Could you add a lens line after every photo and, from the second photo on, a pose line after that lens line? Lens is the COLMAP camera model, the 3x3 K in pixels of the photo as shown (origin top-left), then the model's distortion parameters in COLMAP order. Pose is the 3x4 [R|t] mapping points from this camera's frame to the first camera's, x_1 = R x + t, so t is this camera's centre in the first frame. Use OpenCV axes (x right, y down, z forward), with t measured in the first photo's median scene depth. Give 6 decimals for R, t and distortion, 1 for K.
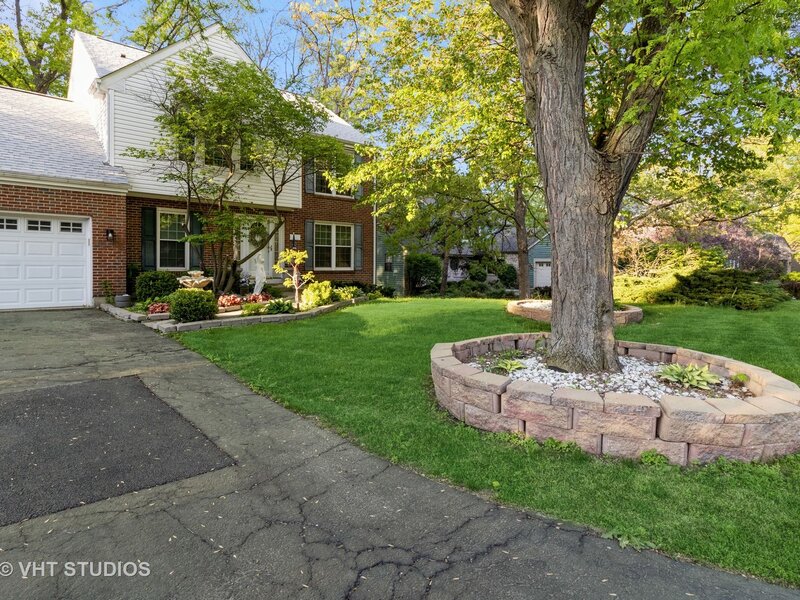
lens RADIAL K [[426.3, 0, 396.1], [0, 426.3, 267.1], [0, 0, 1]] dist [-0.000081, -0.000693]
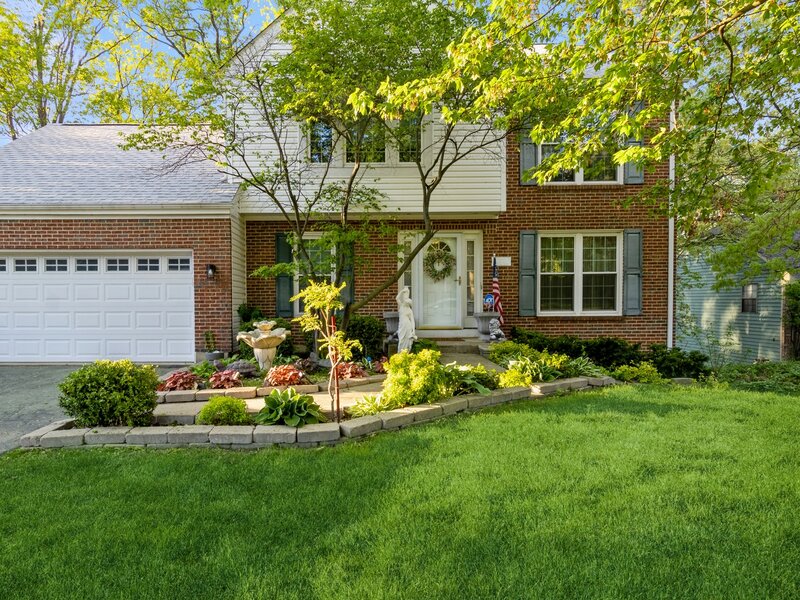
lens RADIAL K [[478.2, 0, 400.0], [0, 478.2, 300.0], [0, 0, 1]] dist [-0.000752, -0.000527]
pose [[0.736436, -0.001644, -0.676505, 0.123557], [0.003615, 0.999992, 0.001505, -0.017354], [0.676497, -0.003554, 0.736436, 0.422713]]
